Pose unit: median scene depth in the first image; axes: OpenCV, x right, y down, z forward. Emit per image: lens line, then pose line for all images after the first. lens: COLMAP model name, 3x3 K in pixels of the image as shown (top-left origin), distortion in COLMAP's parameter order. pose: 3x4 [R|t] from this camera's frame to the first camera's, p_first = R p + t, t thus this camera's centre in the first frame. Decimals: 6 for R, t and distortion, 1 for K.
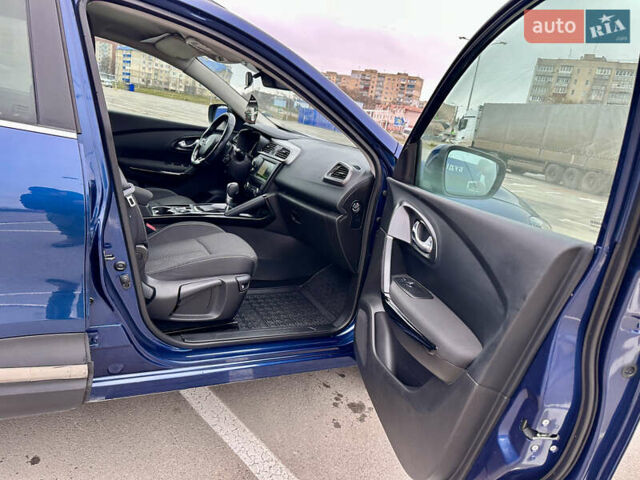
lens RADIAL K [[481.1, 0, 323.4], [0, 481.1, 239.1], [0, 0, 1]] dist [0.199132, -0.384058]
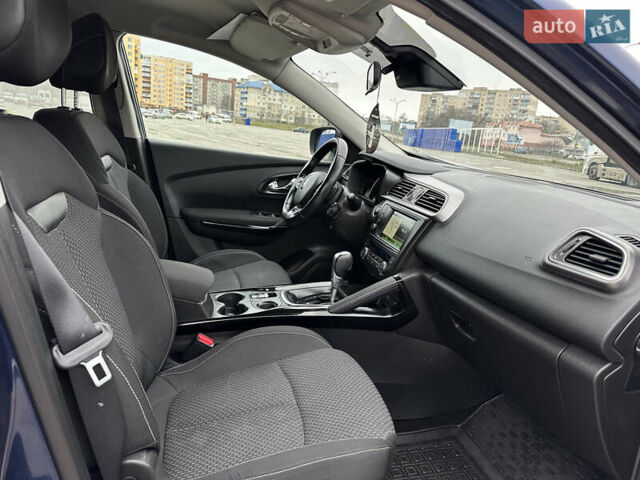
lens RADIAL K [[481.1, 0, 323.4], [0, 481.1, 239.1], [0, 0, 1]] dist [0.199132, -0.384058]
pose [[0.976970, -0.006171, -0.213287, -0.075972], [-0.003933, 0.998891, -0.046916, -0.094135], [0.213340, 0.046674, 0.975862, 0.375149]]
